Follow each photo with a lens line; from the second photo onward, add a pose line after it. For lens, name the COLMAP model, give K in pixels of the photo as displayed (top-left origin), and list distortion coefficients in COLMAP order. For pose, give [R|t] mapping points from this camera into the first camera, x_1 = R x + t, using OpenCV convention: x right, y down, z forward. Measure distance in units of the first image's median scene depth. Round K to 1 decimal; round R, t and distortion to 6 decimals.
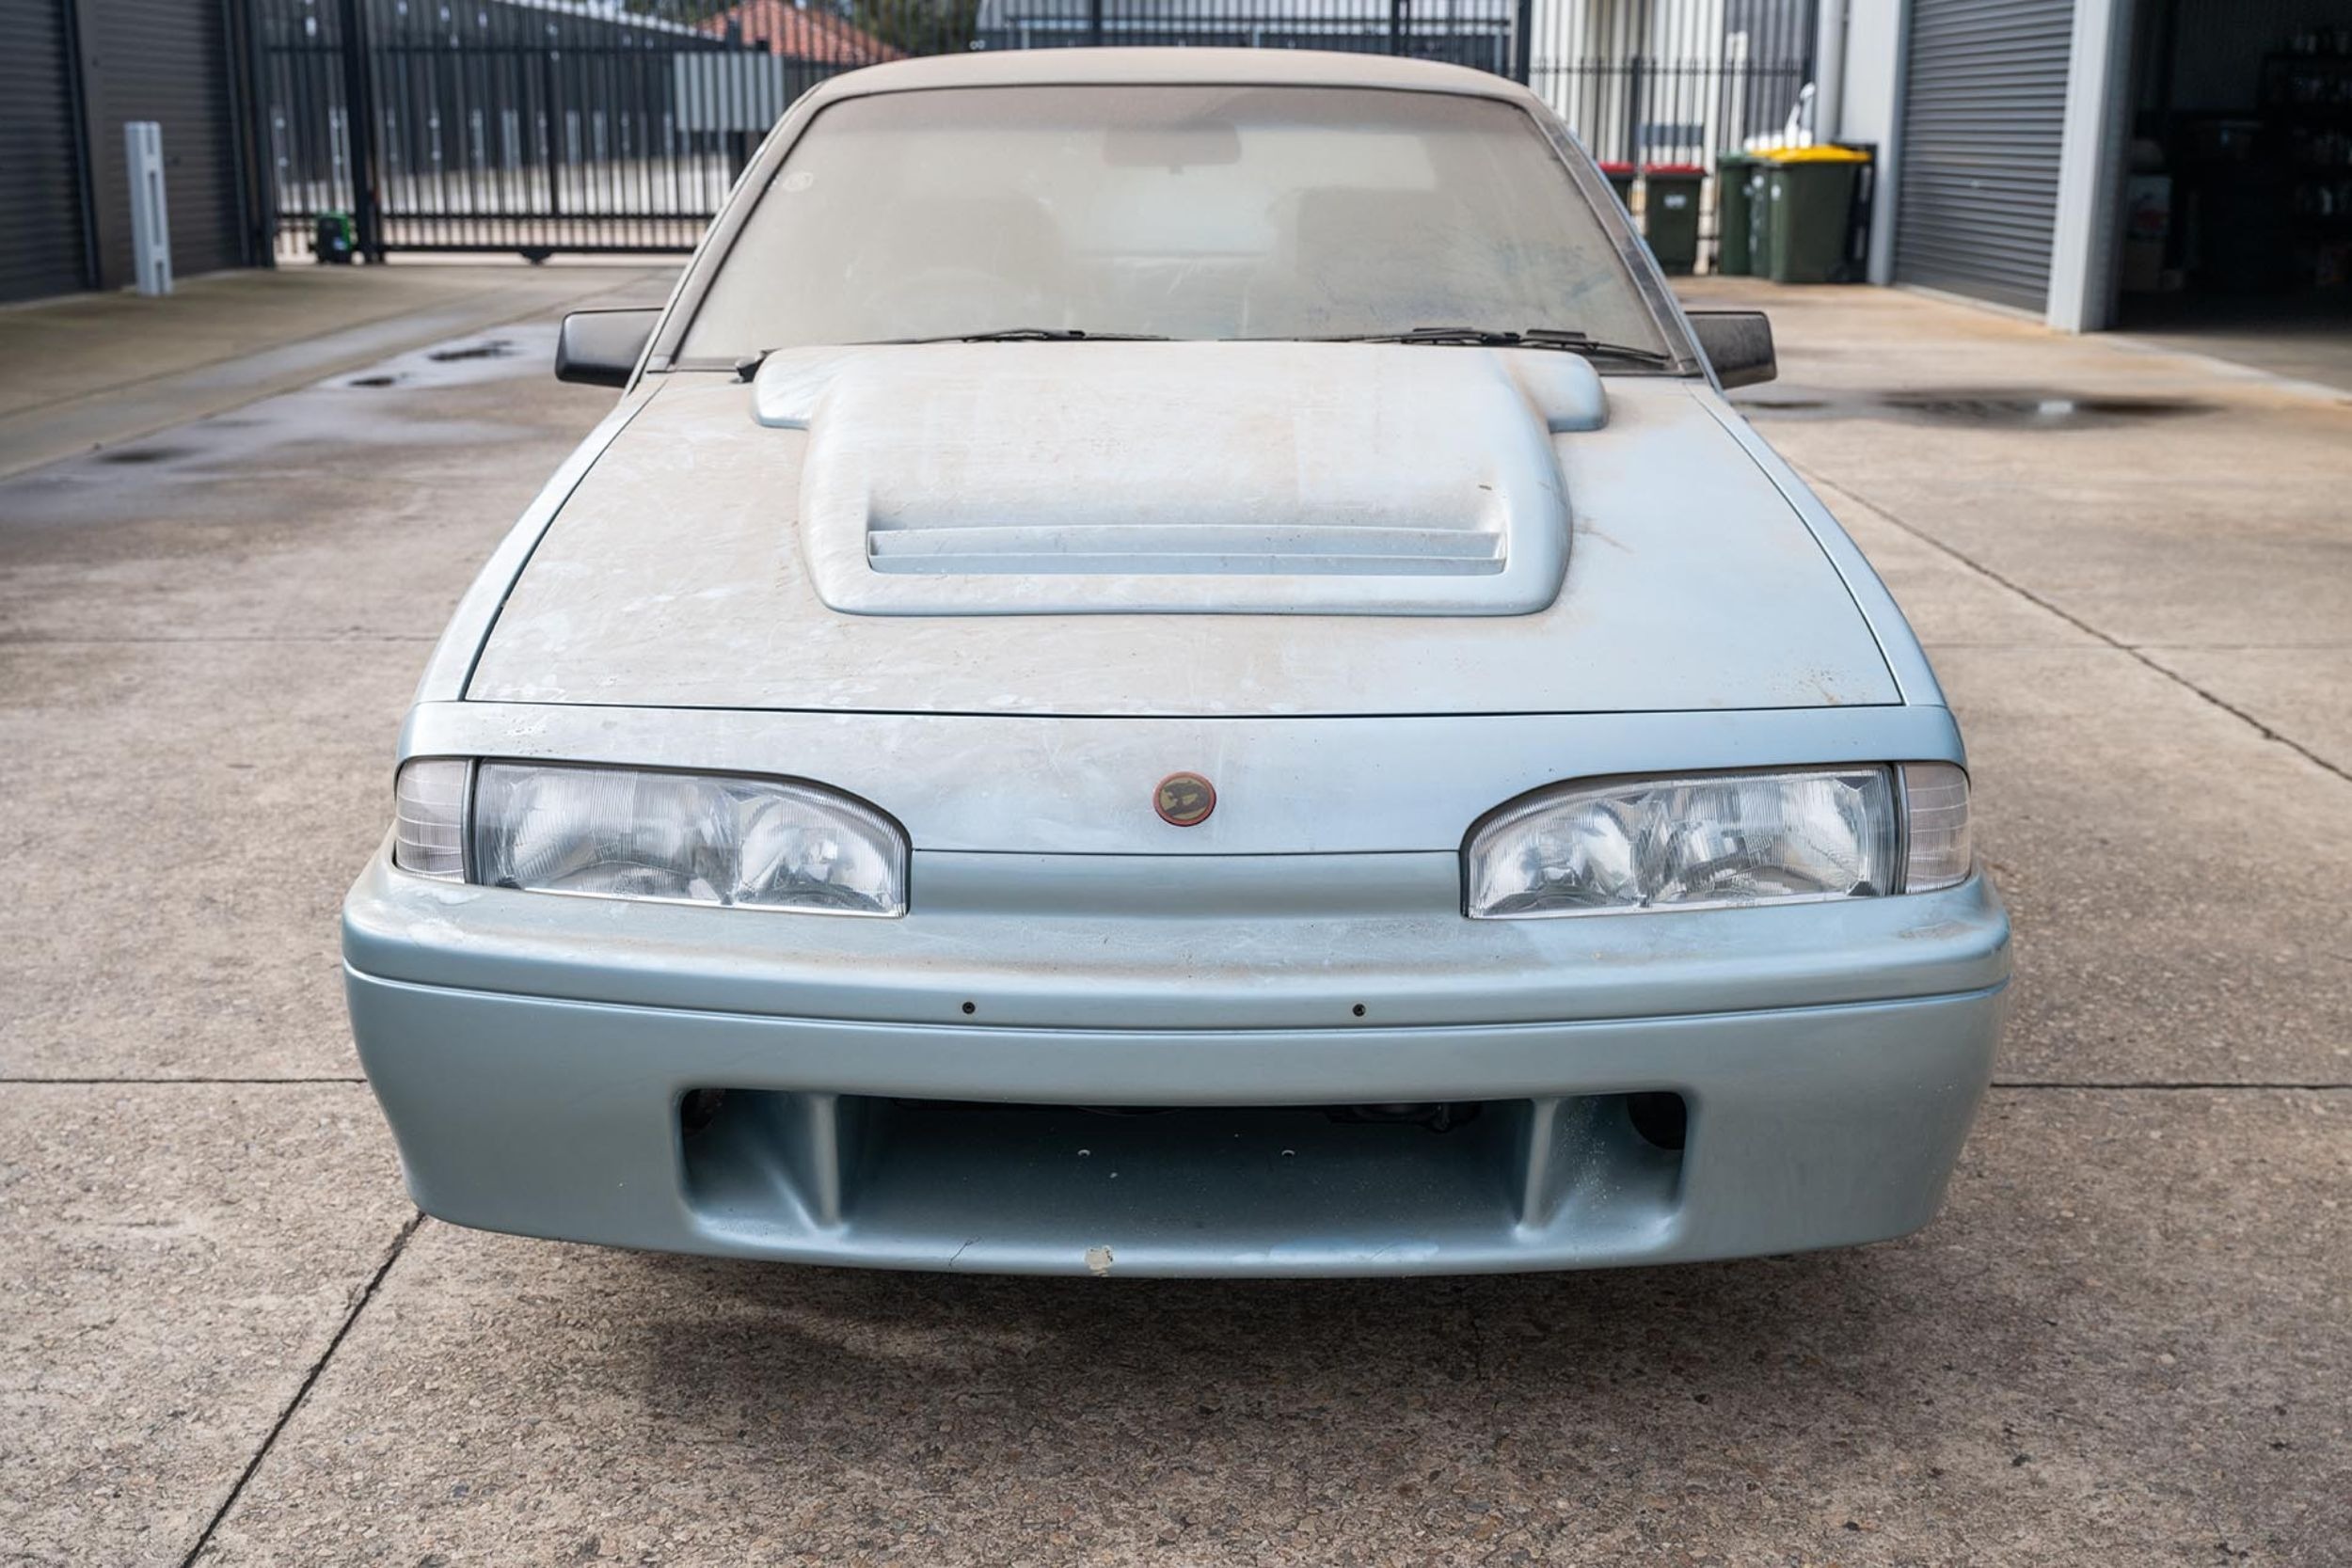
lens RADIAL K [[2628.9, 0, 1176.0], [0, 2628.9, 784.0], [0, 0, 1]] dist [0.003235, -0.010130]
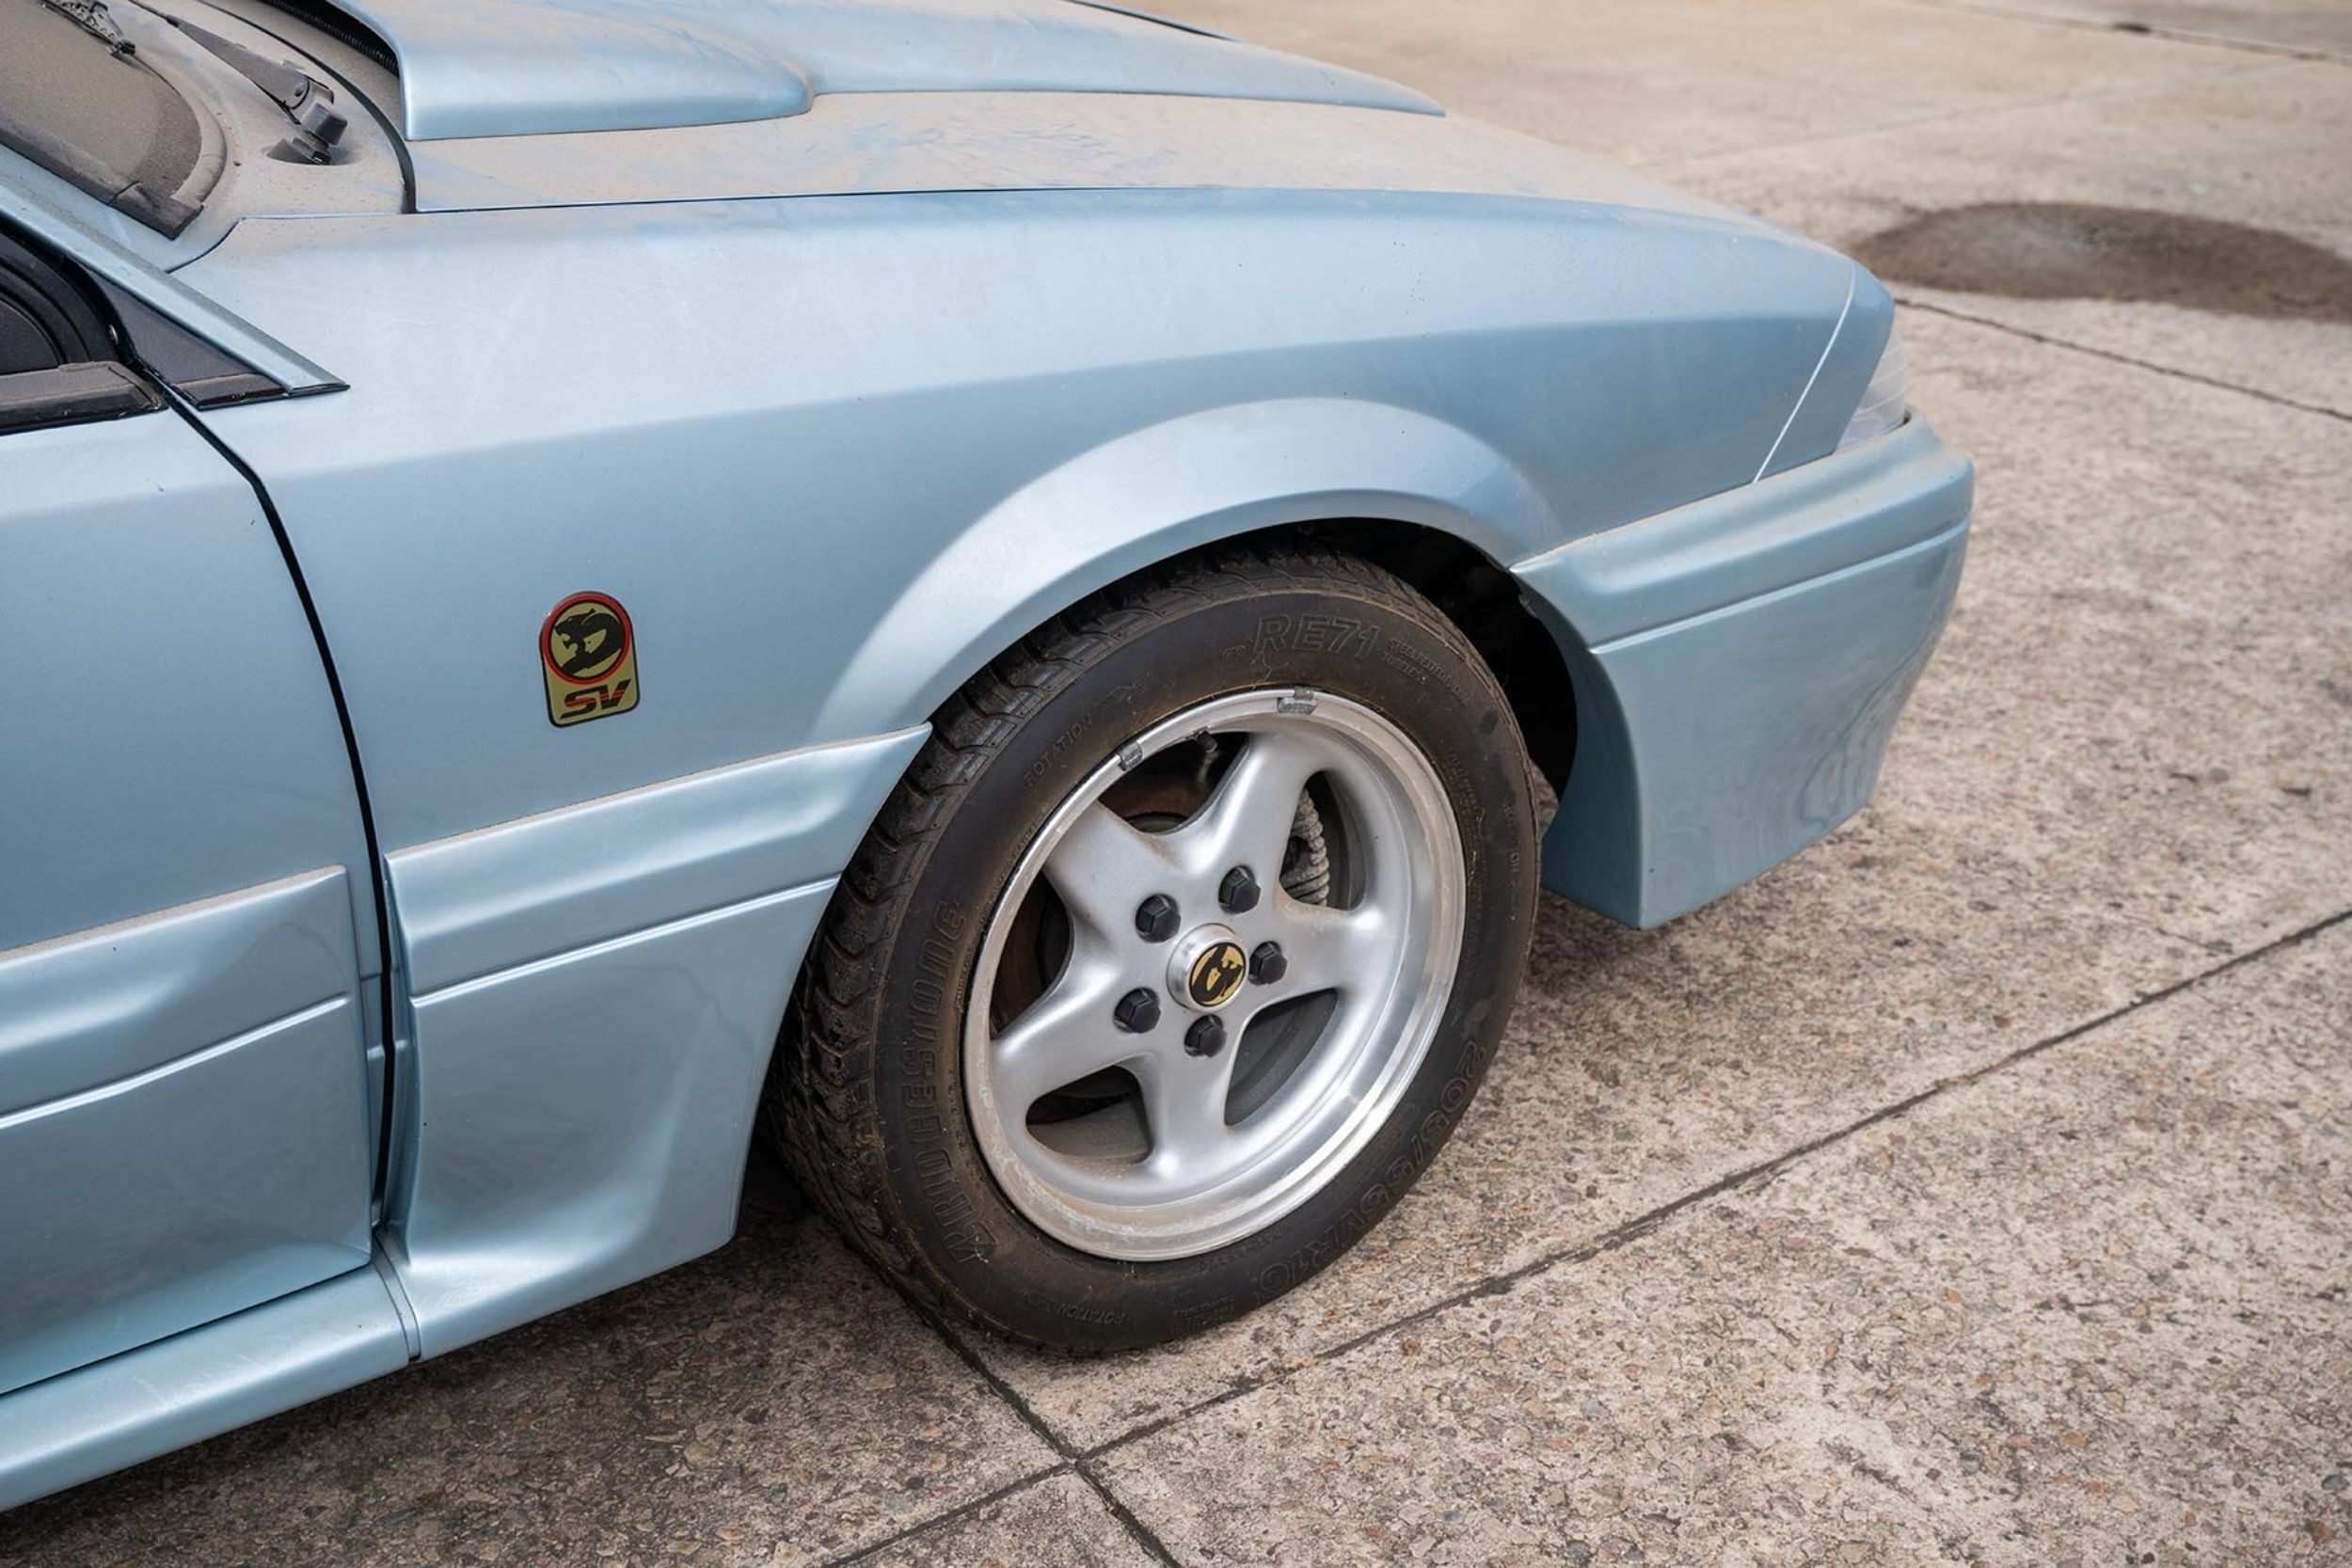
lens RADIAL K [[2498.0, 0, 1176.0], [0, 2498.0, 784.0], [0, 0, 1]] dist [-0.000498, 0.017544]
pose [[-0.540151, -0.369560, 0.756083, -0.778045], [0.208347, 0.811731, 0.545605, -0.354339], [-0.815370, 0.452237, -0.361460, 1.443759]]
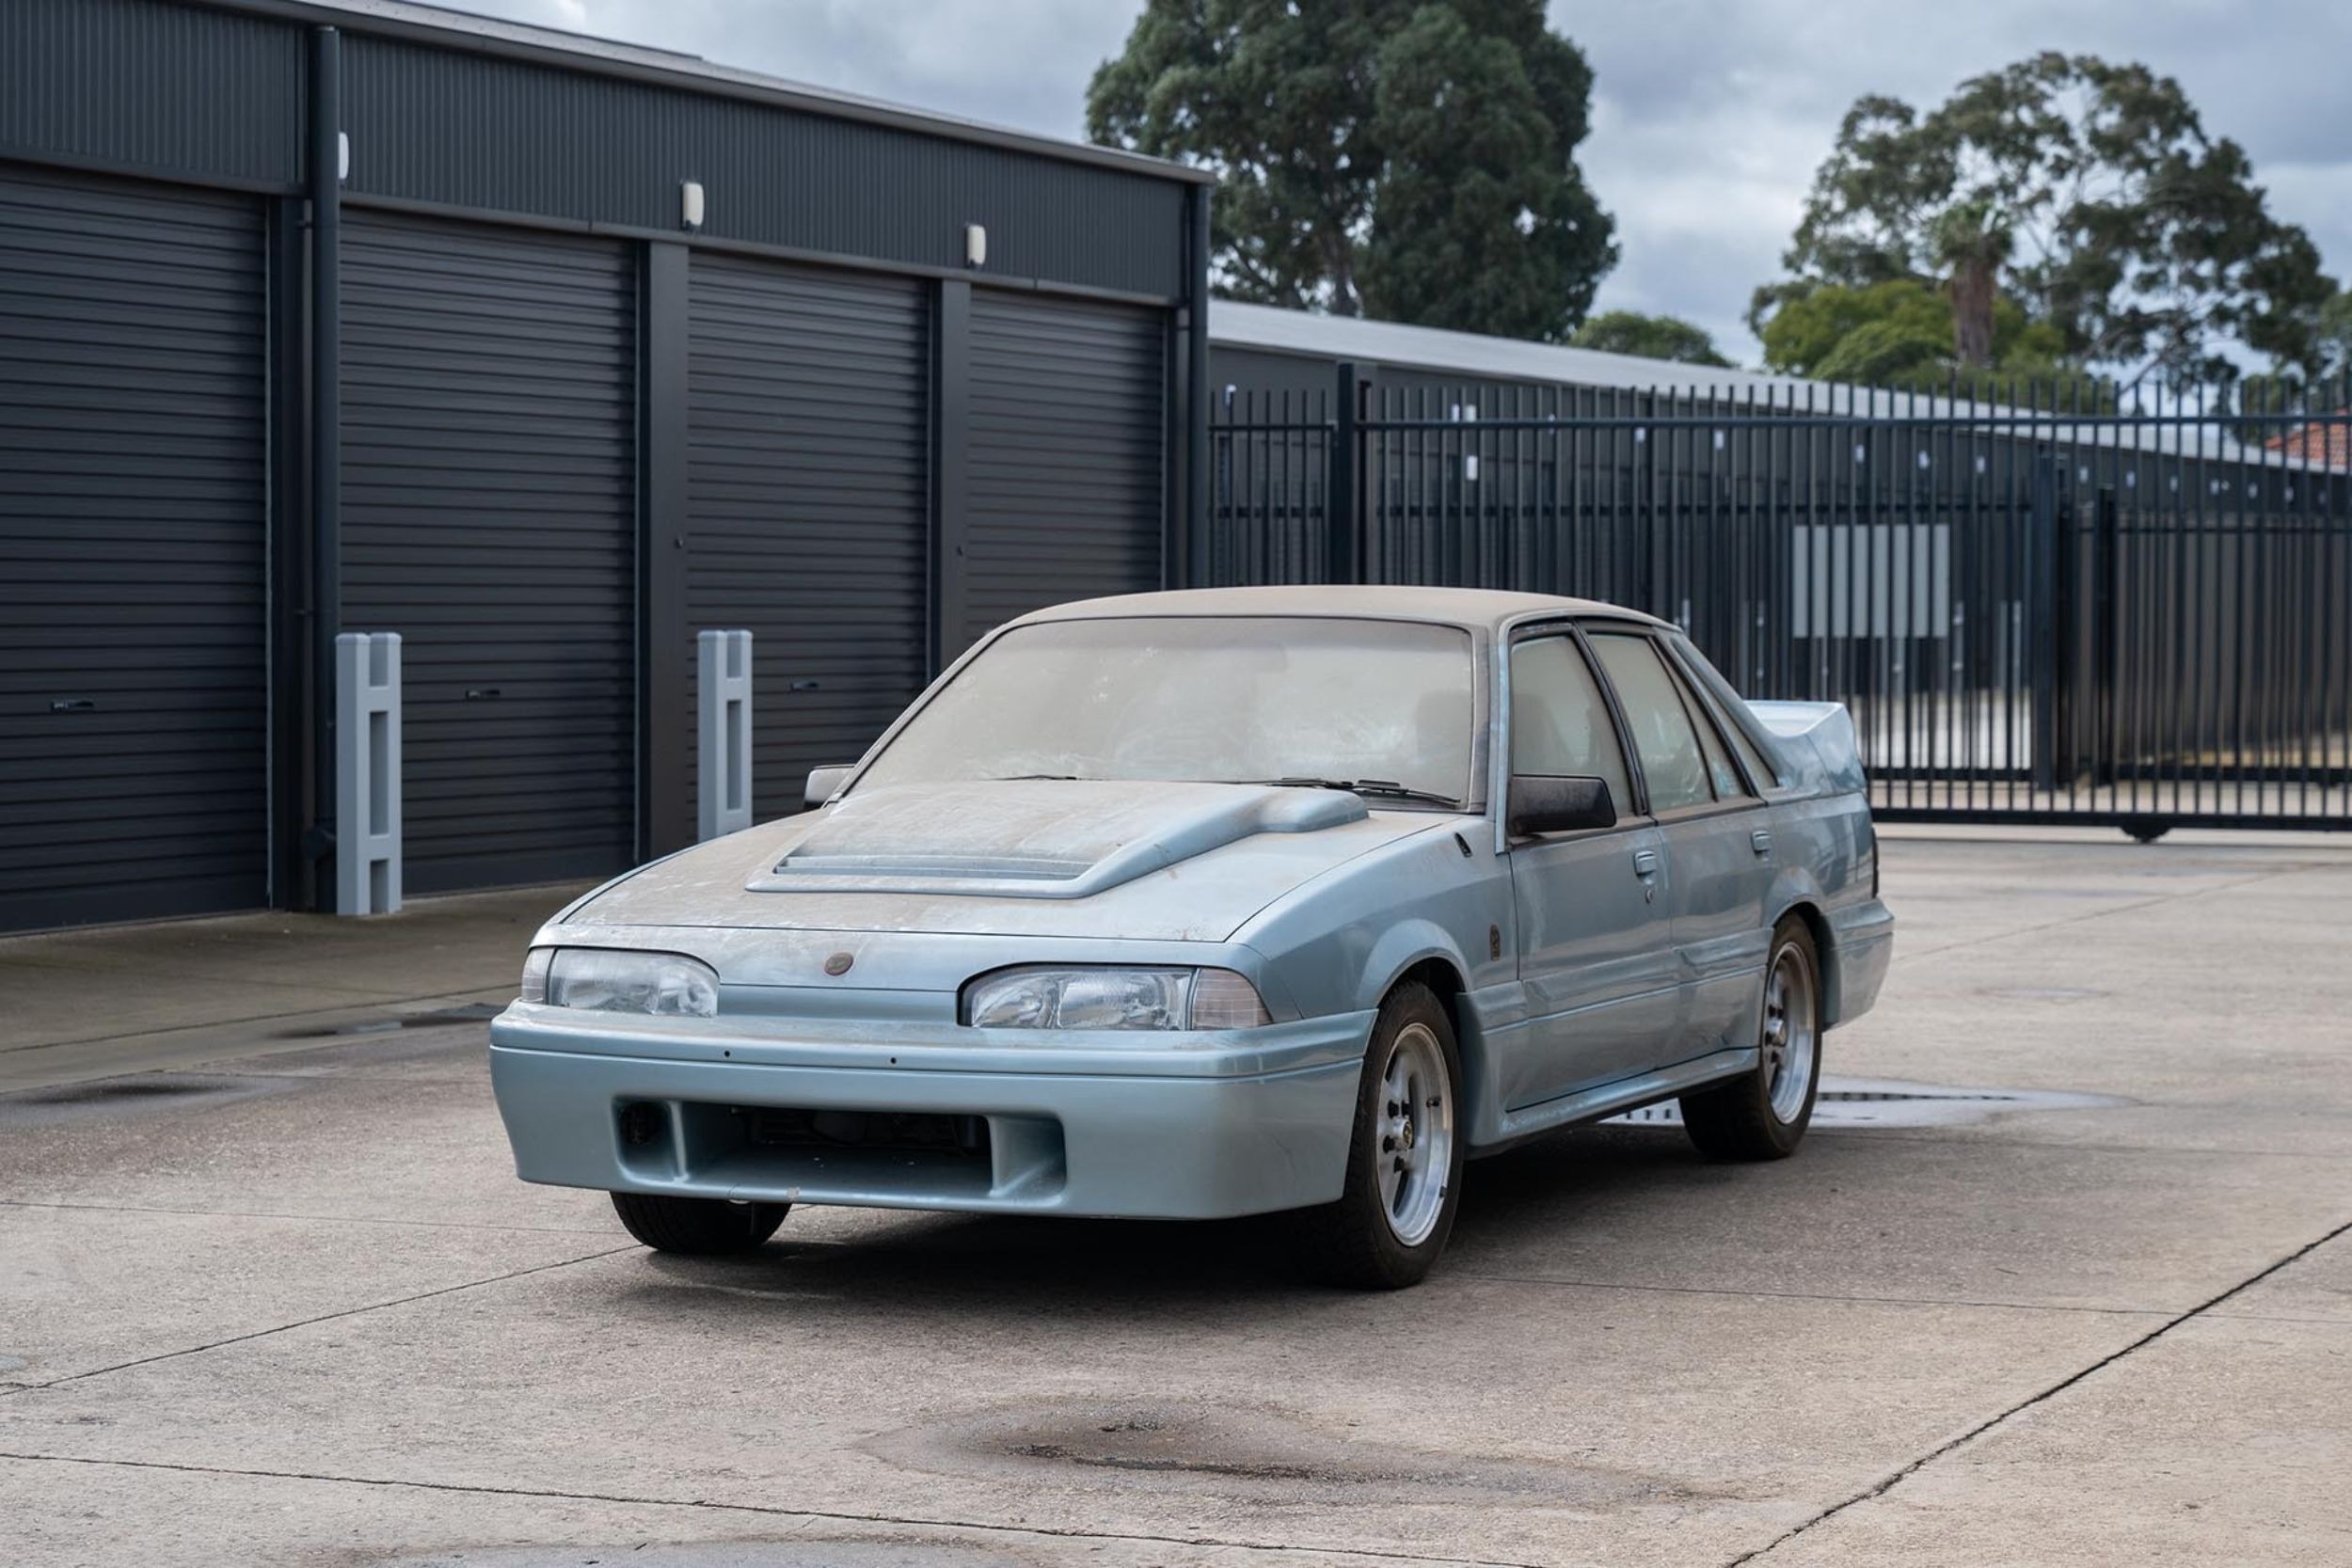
lens RADIAL K [[5487.5, 0, 1176.0], [0, 5487.5, 784.0], [0, 0, 1]] dist [-0.038624, -0.024672]
pose [[0.921193, 0.009789, -0.388983, 1.695980], [-0.092742, 0.976396, -0.195062, 0.603558], [0.377892, 0.215765, 0.900357, -2.488593]]
